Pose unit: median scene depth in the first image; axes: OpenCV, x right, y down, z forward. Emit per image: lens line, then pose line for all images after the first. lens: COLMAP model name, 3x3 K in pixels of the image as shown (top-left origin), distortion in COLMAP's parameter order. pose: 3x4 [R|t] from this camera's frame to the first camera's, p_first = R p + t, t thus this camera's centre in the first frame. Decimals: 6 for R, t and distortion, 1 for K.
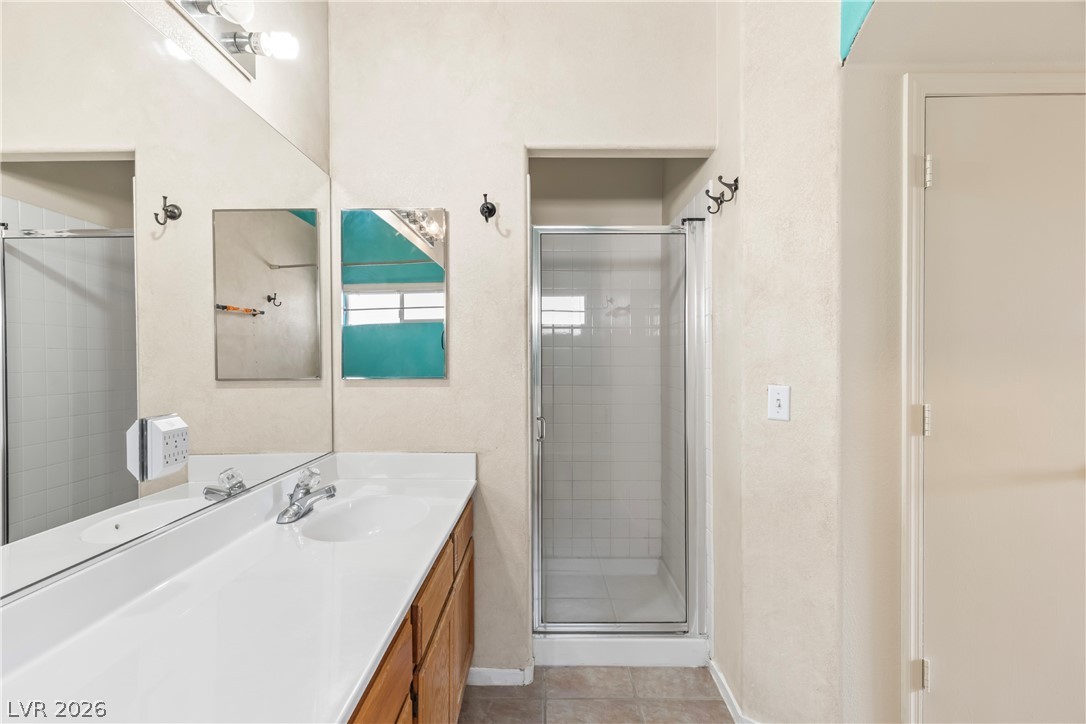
lens RADIAL K [[511.5, 0, 544.0], [0, 511.5, 356.4], [0, 0, 1]] dist [0.000052, 0.000262]
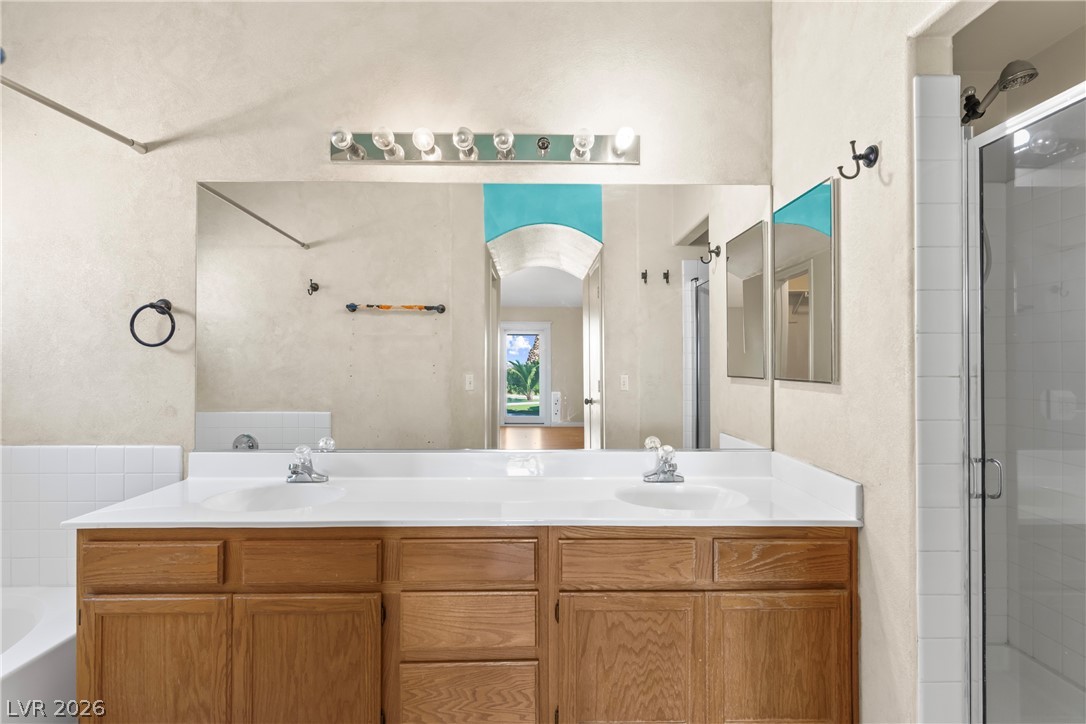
lens RADIAL K [[511.5, 0, 544.3], [0, 511.5, 361.9], [0, 0, 1]] dist [0.000052, 0.000262]
pose [[0.019366, 0.002107, -0.999810, 0.614723], [-0.007209, 0.999972, 0.001968, 0.009759], [0.999786, 0.007169, 0.019380, 0.519157]]
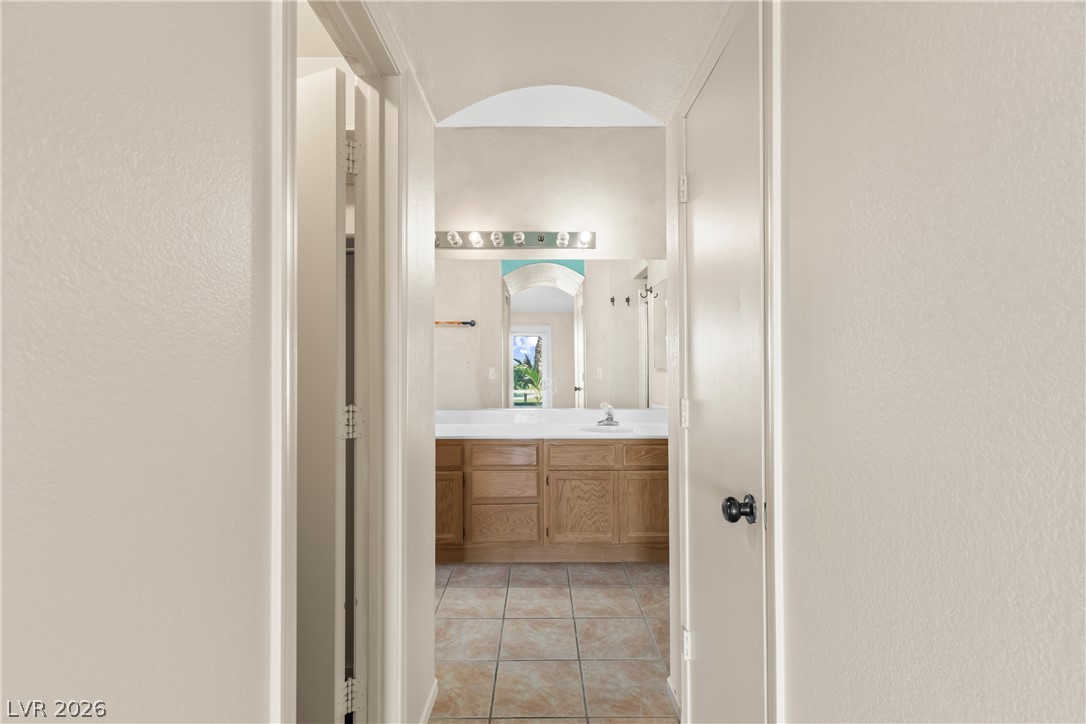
lens RADIAL K [[511.5, 0, 543.3], [0, 511.5, 359.9], [0, 0, 1]] dist [0.000052, 0.000262]
pose [[0.009837, 0.001817, -0.999950, 2.042649], [-0.003152, 0.999993, 0.001786, 0.009549], [0.999947, 0.003134, 0.009843, 0.530746]]
